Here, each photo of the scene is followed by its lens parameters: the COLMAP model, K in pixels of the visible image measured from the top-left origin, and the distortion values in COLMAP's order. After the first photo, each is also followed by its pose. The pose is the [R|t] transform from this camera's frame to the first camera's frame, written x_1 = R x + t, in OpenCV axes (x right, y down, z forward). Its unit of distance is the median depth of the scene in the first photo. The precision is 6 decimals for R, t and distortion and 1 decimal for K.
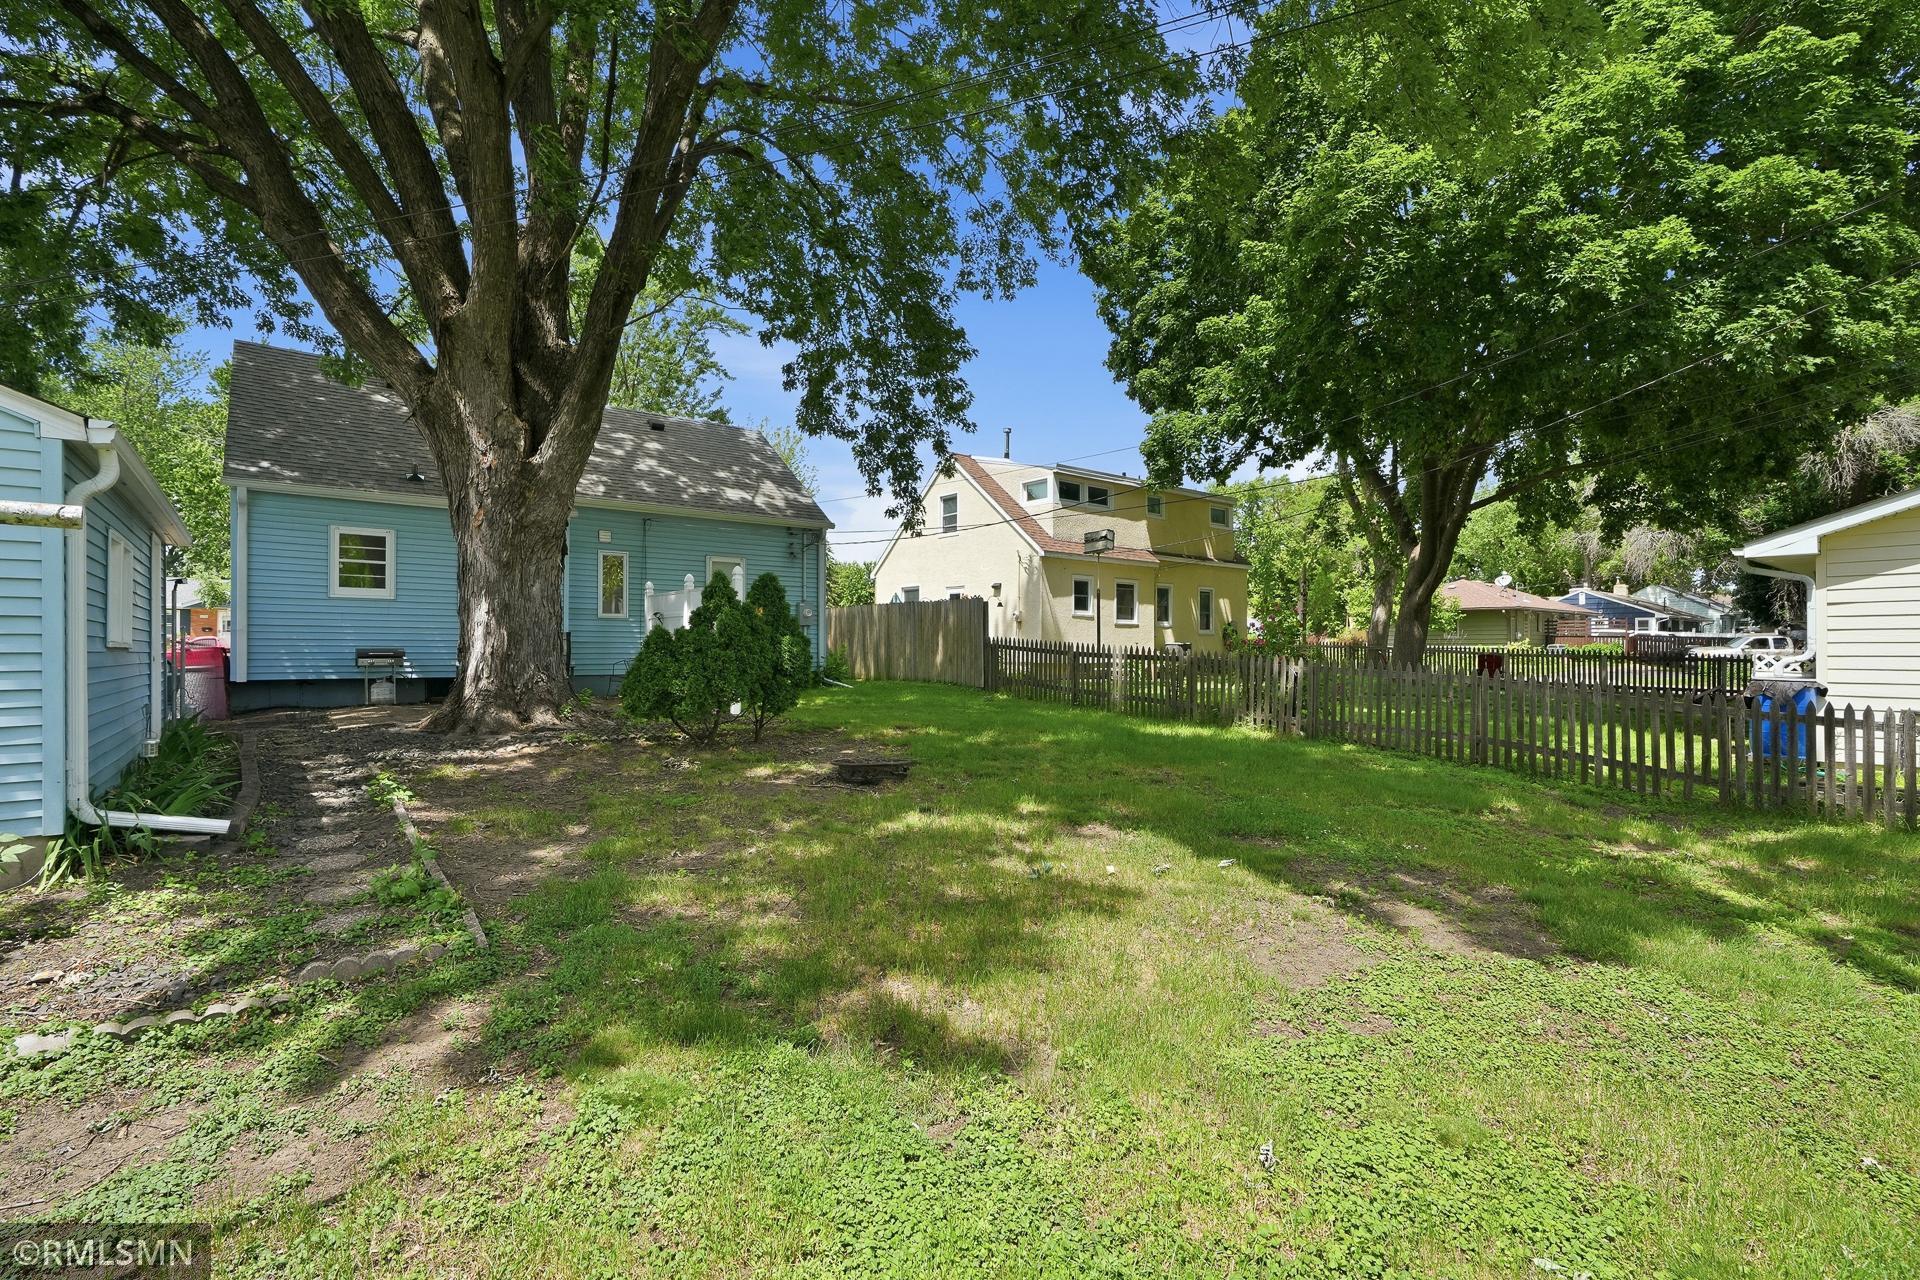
lens RADIAL K [[875.9, 0, 960.0], [0, 875.9, 640.0], [0, 0, 1]] dist [0.000233, 0.000083]
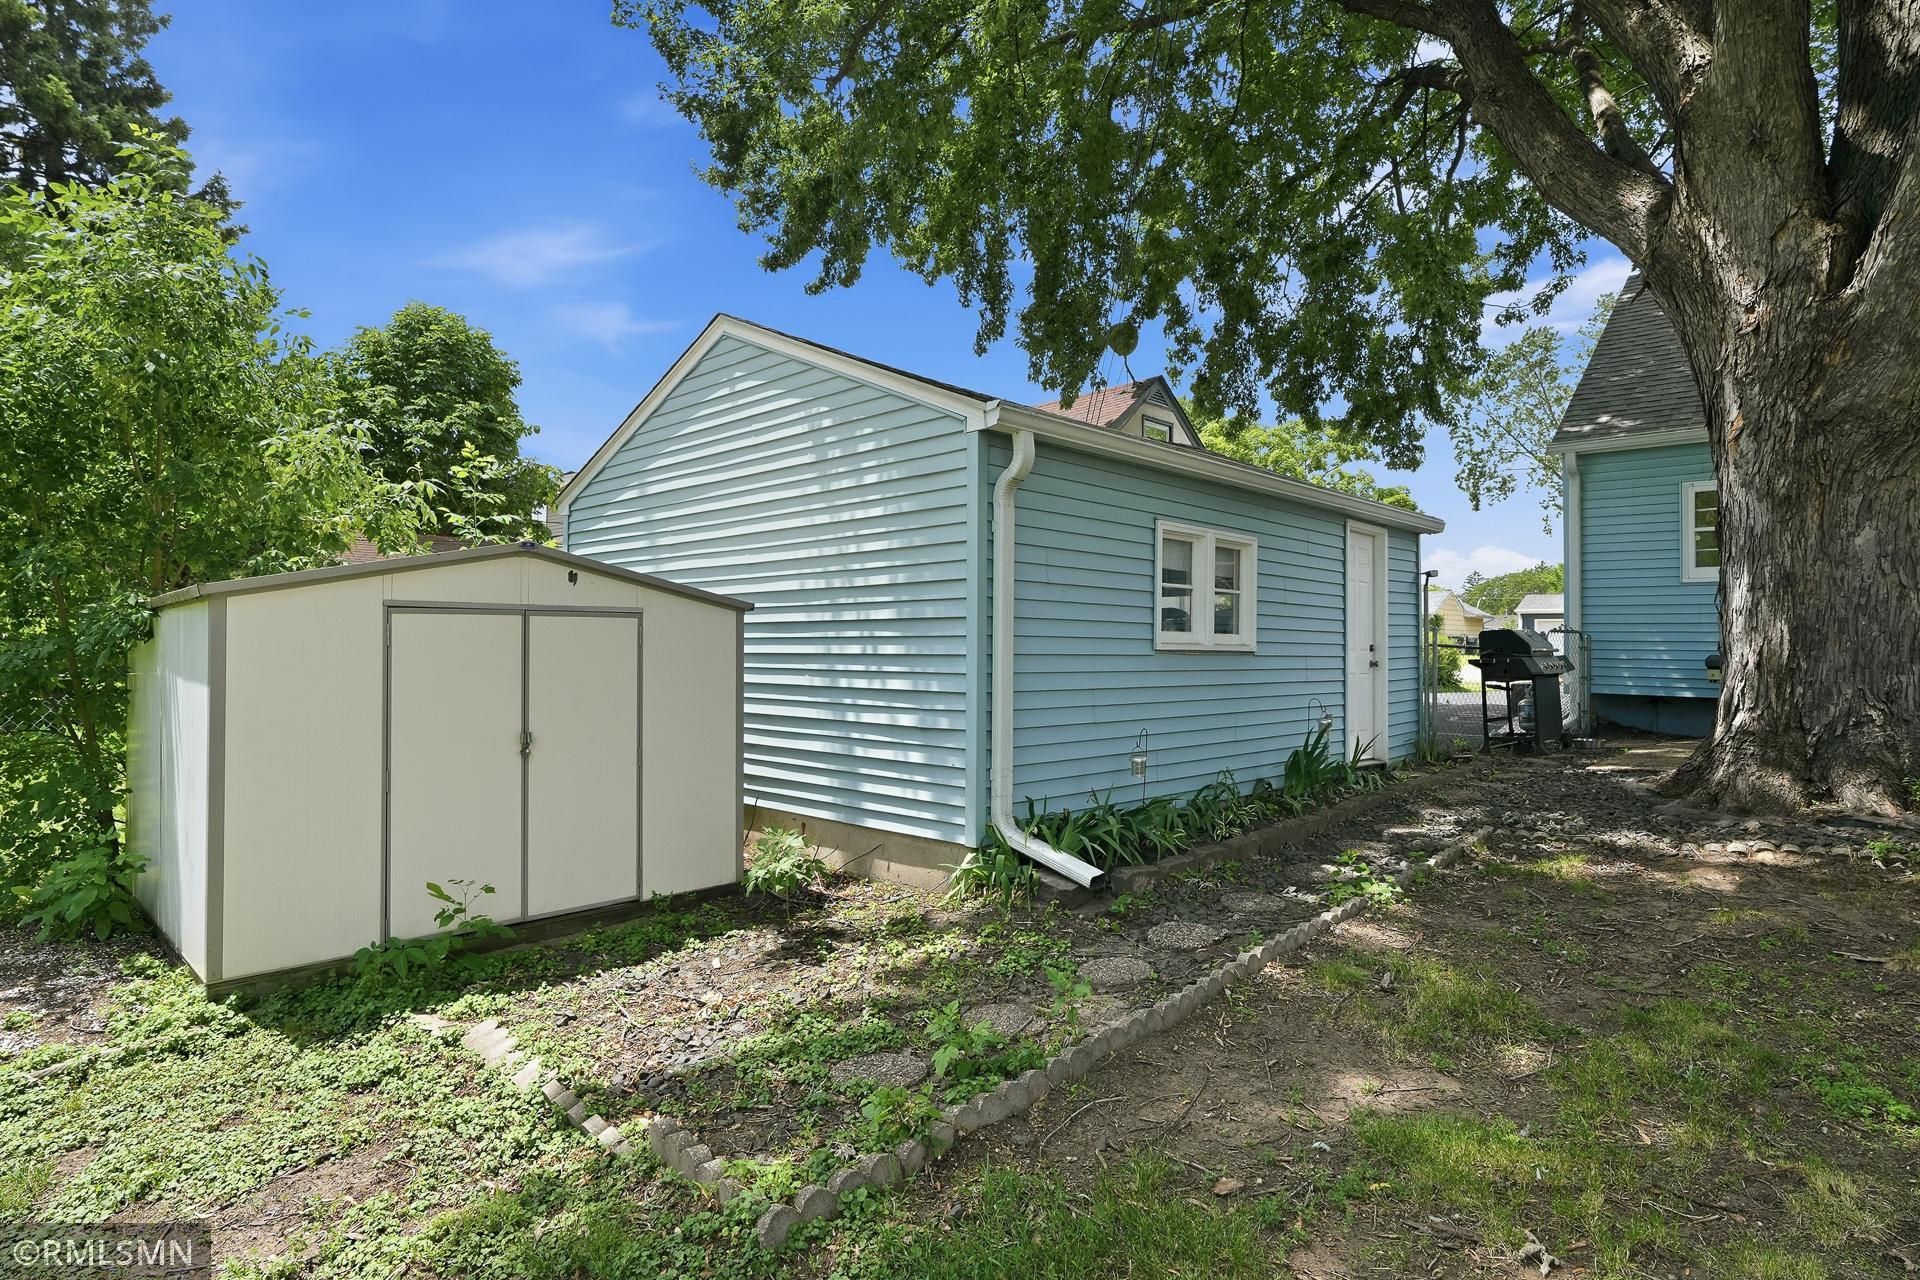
lens RADIAL K [[1000.7, 0, 960.3], [0, 1000.7, 634.1], [0, 0, 1]] dist [-0.000577, -0.011567]
pose [[0.130755, -0.011084, -0.991353, 0.019018], [0.000000, 0.999938, -0.011180, 0.002878], [0.991415, 0.001462, 0.130746, 0.416709]]
